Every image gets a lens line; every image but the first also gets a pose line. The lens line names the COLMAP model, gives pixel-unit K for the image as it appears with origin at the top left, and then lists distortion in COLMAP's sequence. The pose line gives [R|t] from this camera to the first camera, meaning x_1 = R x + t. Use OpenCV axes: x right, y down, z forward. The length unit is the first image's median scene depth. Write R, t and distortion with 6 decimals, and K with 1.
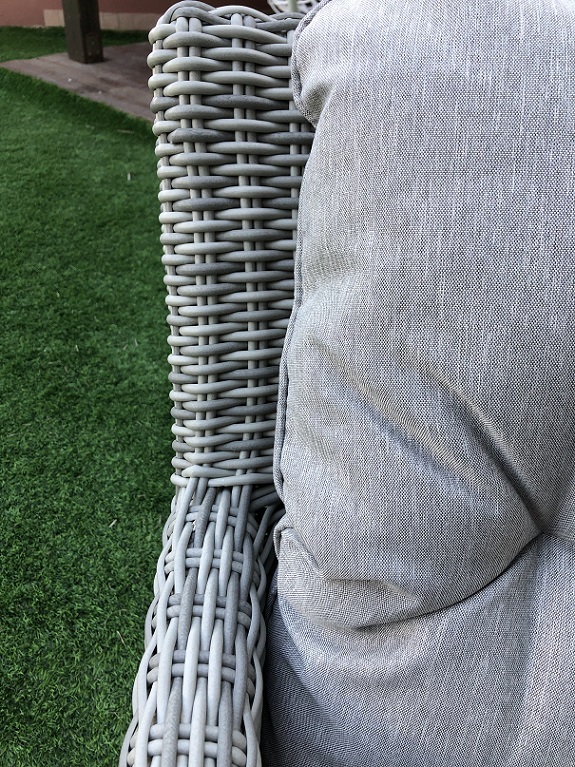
lens RADIAL K [[632.6, 0, 288.4], [0, 632.6, 385.4], [0, 0, 1]] dist [-0.010897, 0.000812]
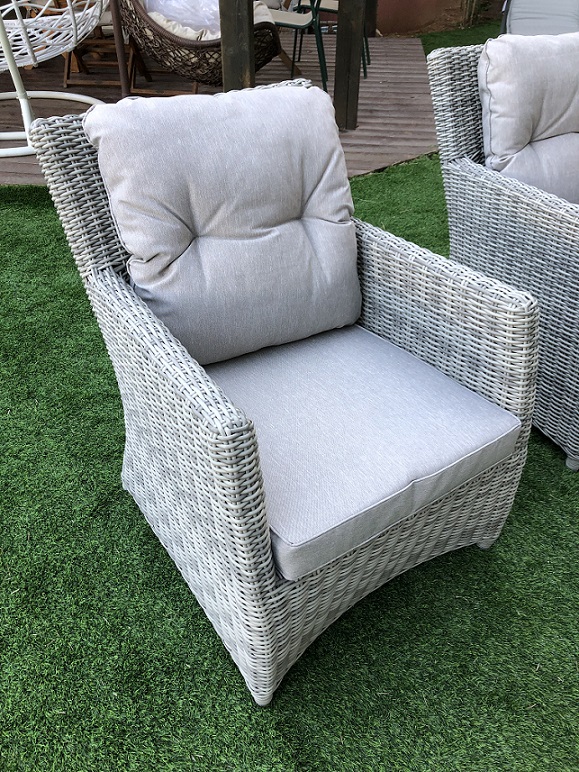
lens RADIAL K [[636.7, 0, 290.3], [0, 636.7, 384.2], [0, 0, 1]] dist [-0.010897, 0.000812]
pose [[0.850890, -0.365765, 0.377098, -0.802106], [0.358410, 0.928986, 0.092343, 0.830970], [-0.384094, 0.056582, 0.921559, -2.463940]]
